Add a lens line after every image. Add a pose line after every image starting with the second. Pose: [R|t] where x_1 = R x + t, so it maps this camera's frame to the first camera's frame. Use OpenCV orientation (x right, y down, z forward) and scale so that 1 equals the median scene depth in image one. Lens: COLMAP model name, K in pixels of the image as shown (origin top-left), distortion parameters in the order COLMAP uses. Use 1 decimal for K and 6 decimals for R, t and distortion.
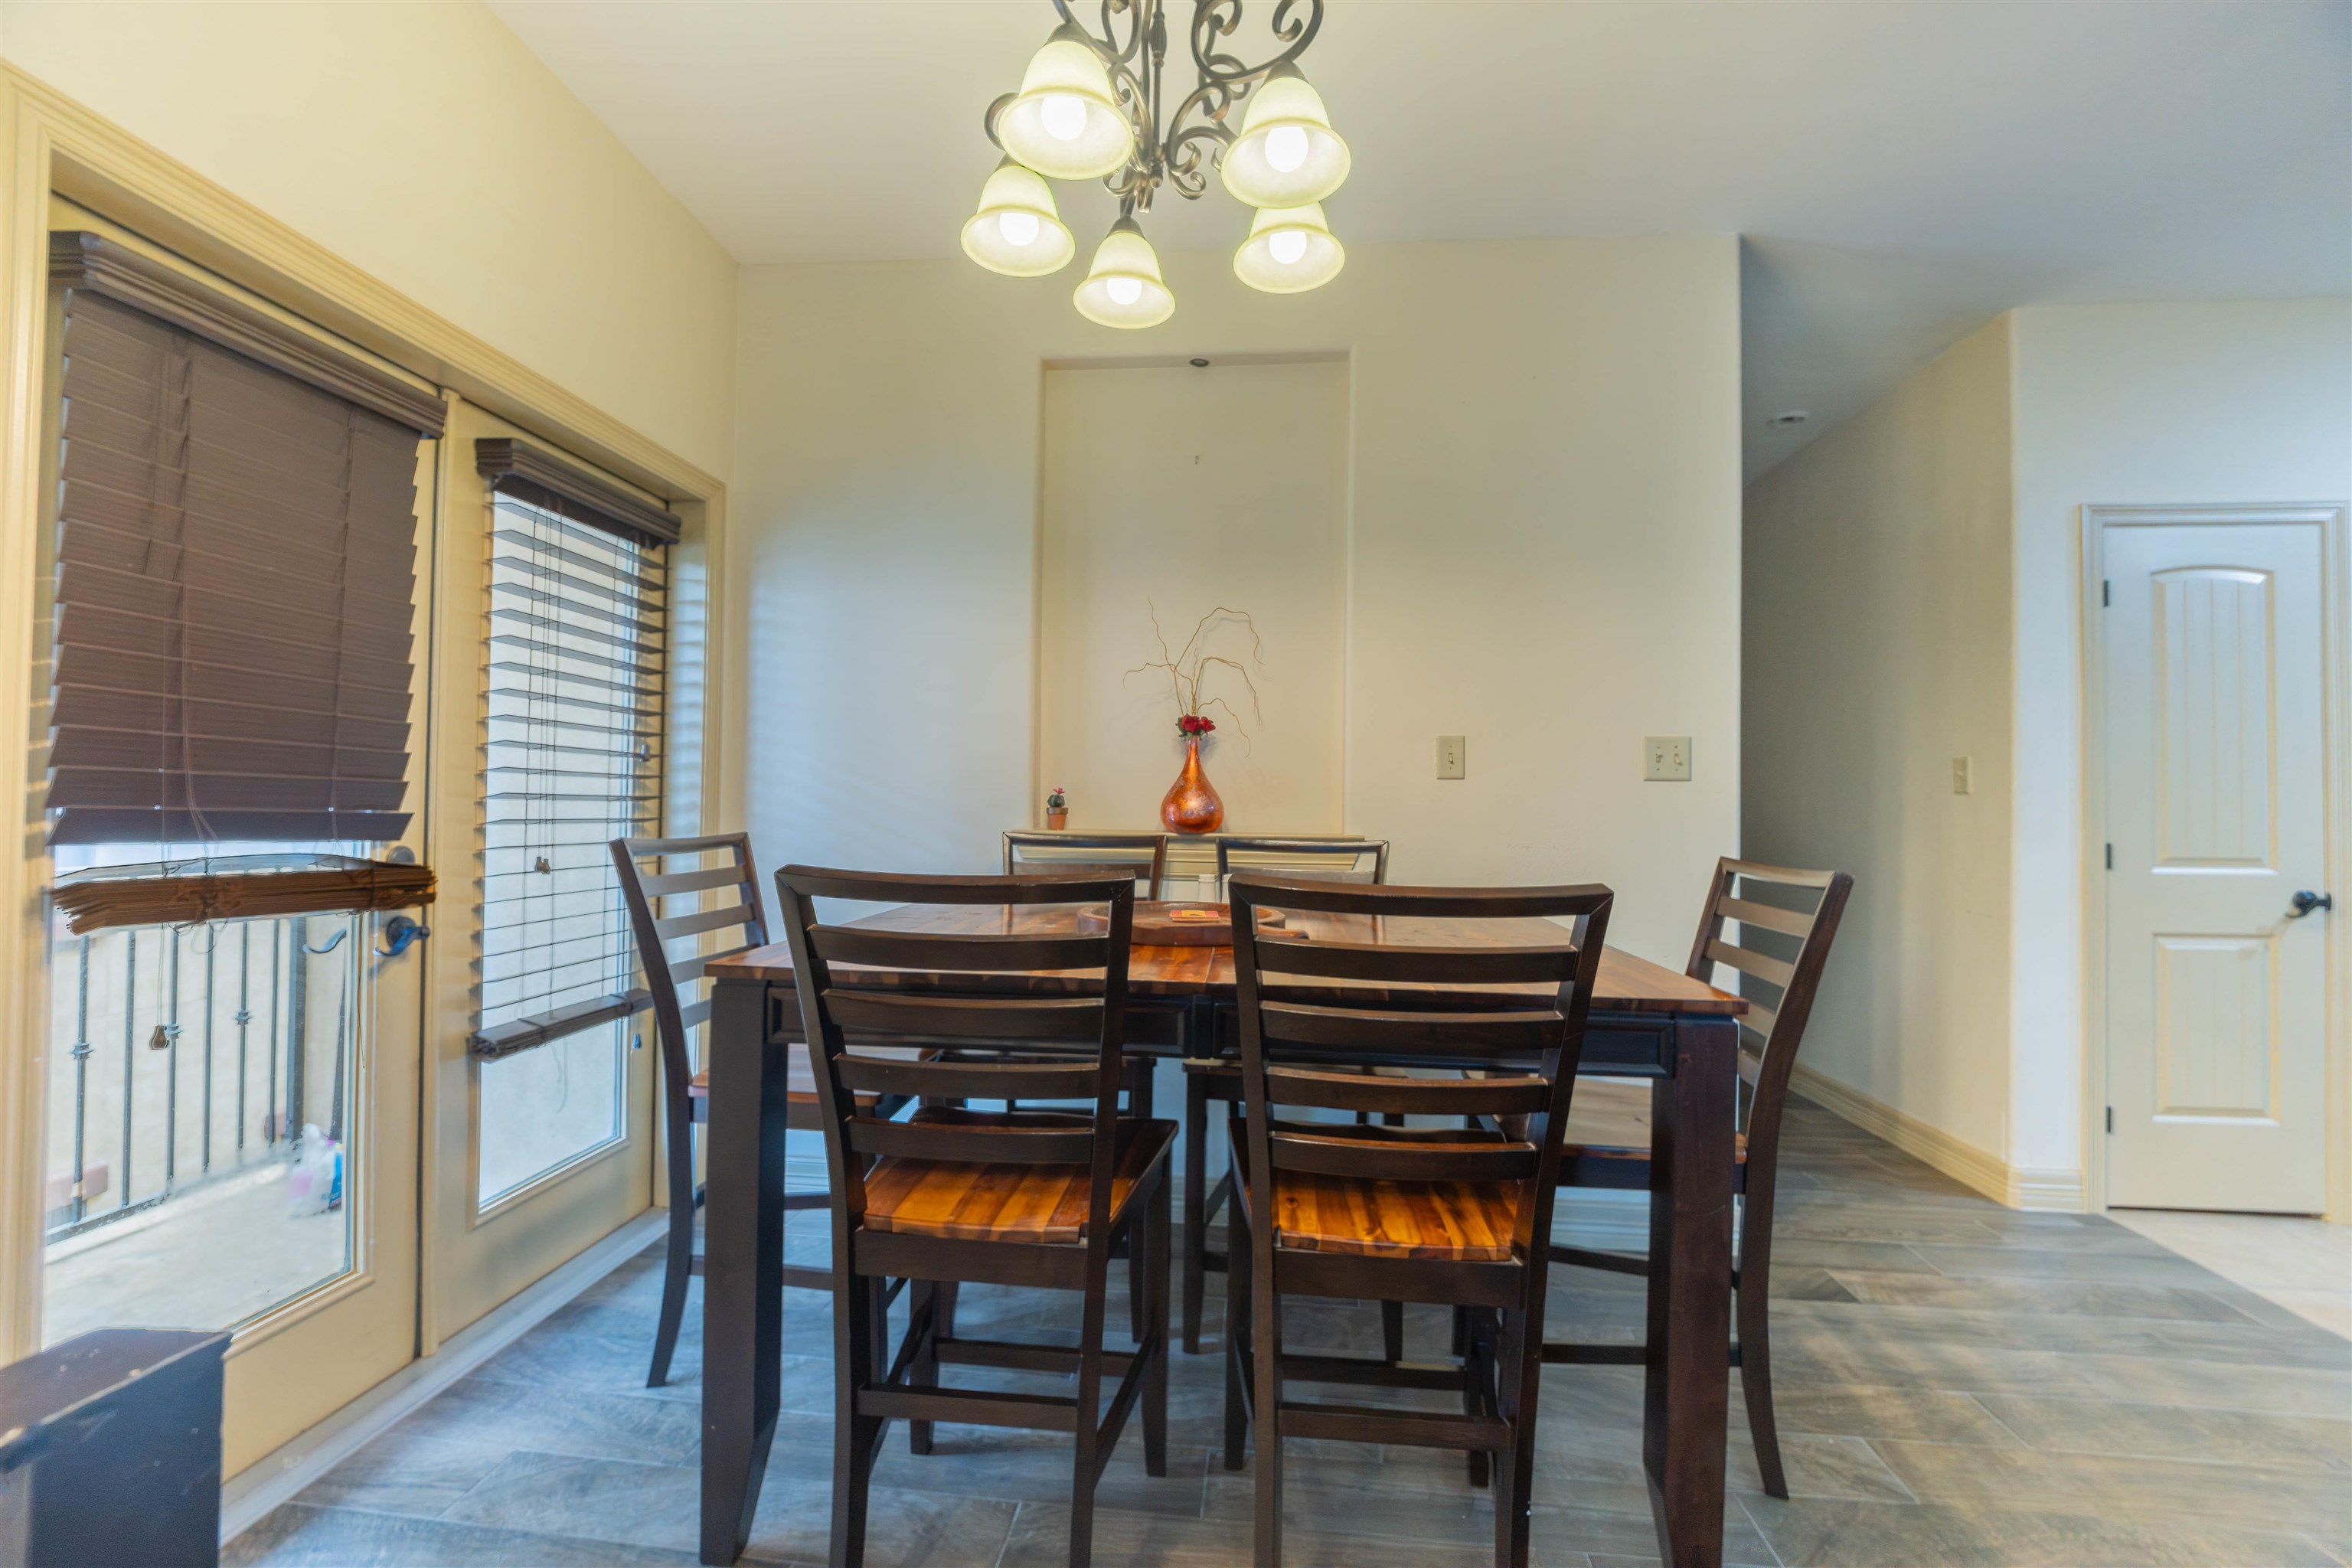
lens RADIAL K [[991.5, 0, 1189.0], [0, 991.5, 782.0], [0, 0, 1]] dist [0.002017, -0.002637]
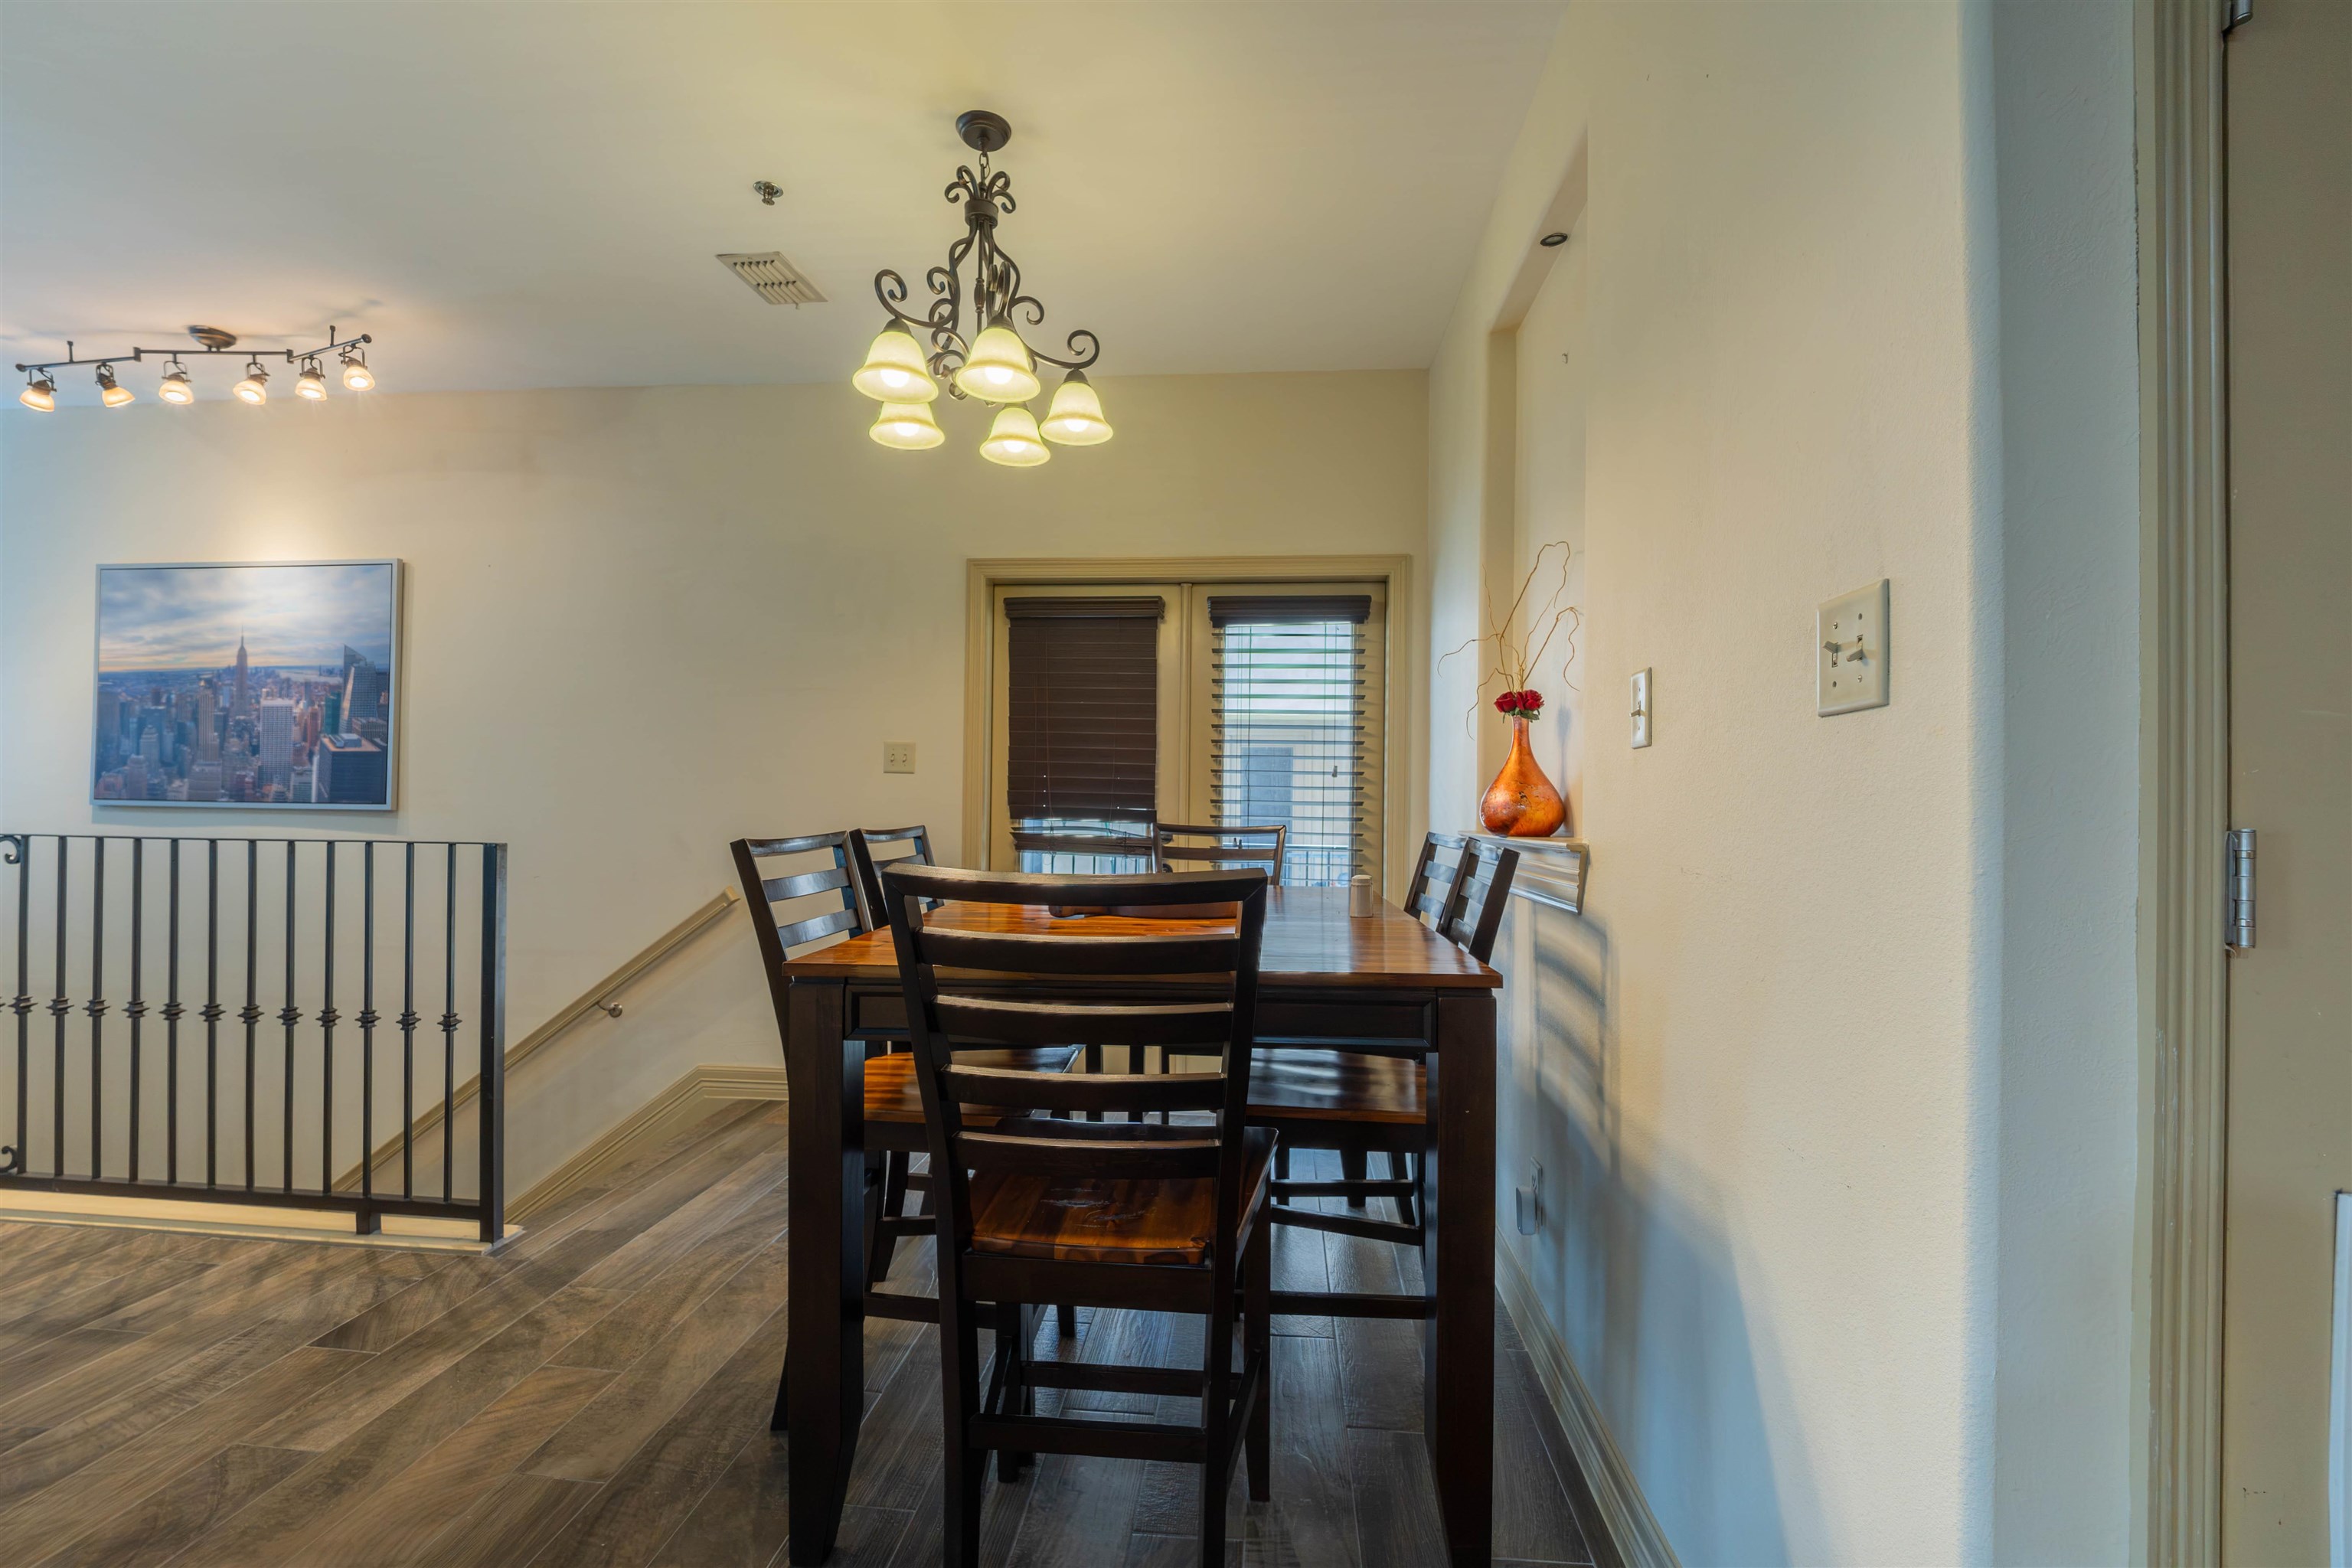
lens RADIAL K [[991.5, 0, 1147.8], [0, 991.5, 783.1], [0, 0, 1]] dist [0.002017, -0.002637]
pose [[-0.022385, -0.036643, -0.999078, 0.816151], [0.009149, 0.999279, -0.036855, 0.035168], [0.999708, -0.009966, -0.022034, 0.715216]]
